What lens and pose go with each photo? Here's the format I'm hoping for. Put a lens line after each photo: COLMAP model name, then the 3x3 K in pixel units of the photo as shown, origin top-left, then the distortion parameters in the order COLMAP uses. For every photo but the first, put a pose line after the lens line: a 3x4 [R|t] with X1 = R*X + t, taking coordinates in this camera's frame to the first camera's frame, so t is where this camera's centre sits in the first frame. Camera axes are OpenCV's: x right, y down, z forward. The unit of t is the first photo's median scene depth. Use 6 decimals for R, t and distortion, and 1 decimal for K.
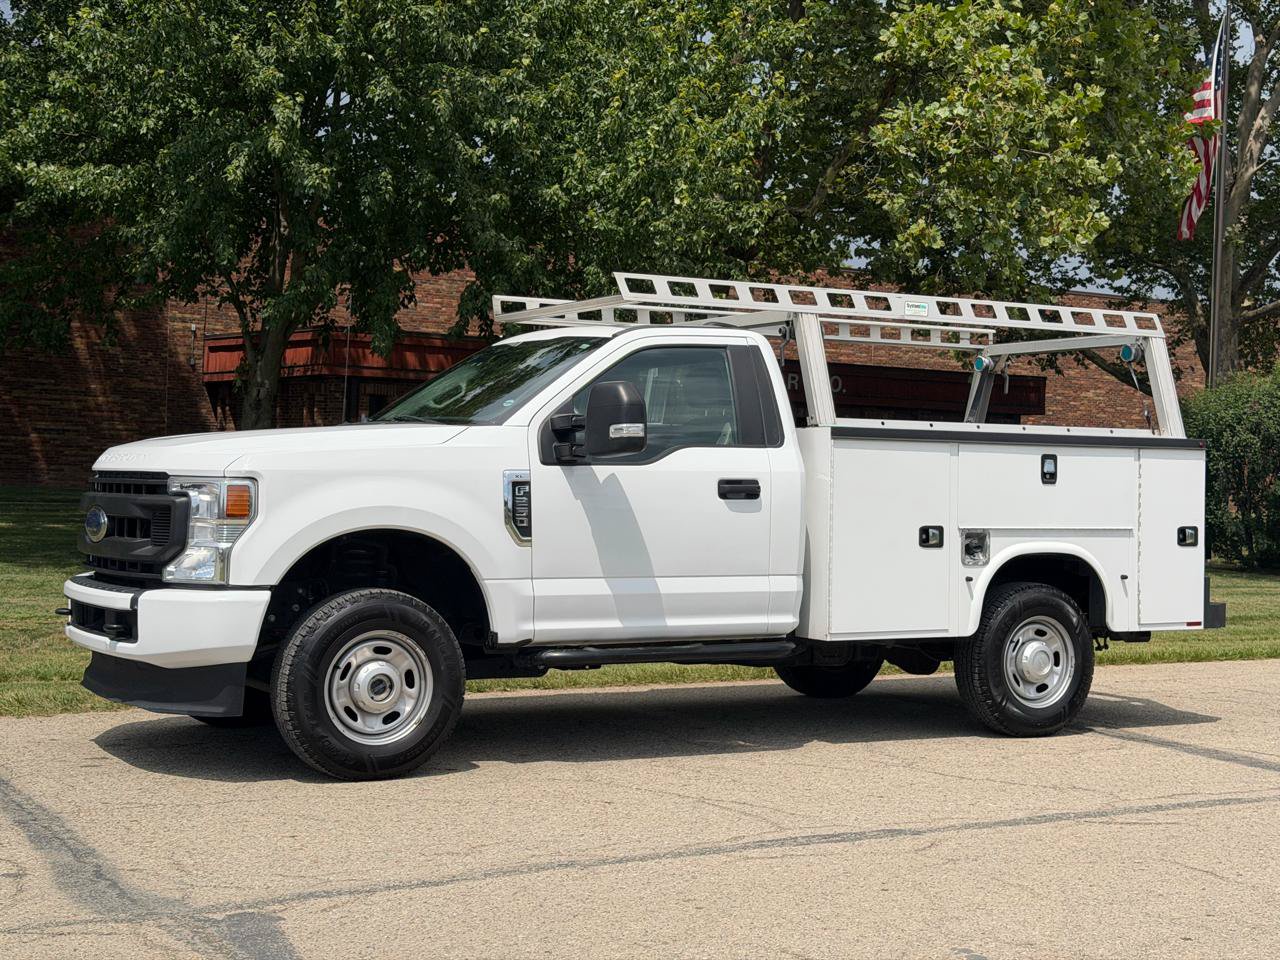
lens RADIAL K [[1792.1, 0, 640.0], [0, 1792.1, 480.0], [0, 0, 1]] dist [0.137273, -0.091159]
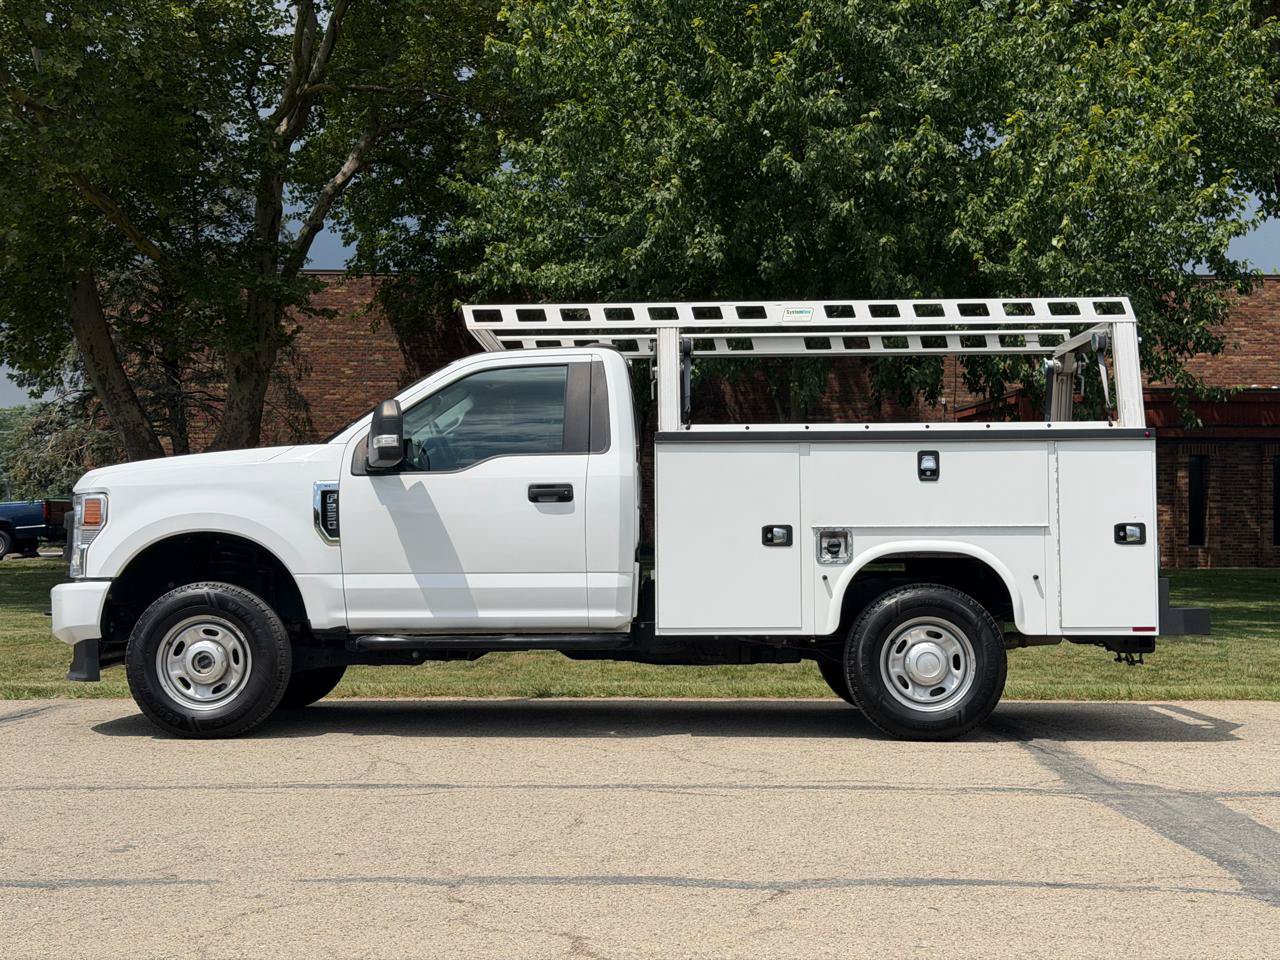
lens RADIAL K [[1792.1, 0, 640.0], [0, 1792.1, 480.0], [0, 0, 1]] dist [0.137273, -0.091159]
pose [[0.852903, -0.039197, -0.520596, 0.627677], [0.019367, 0.998867, -0.043477, 0.042780], [0.521711, 0.026999, 0.852695, 0.090813]]
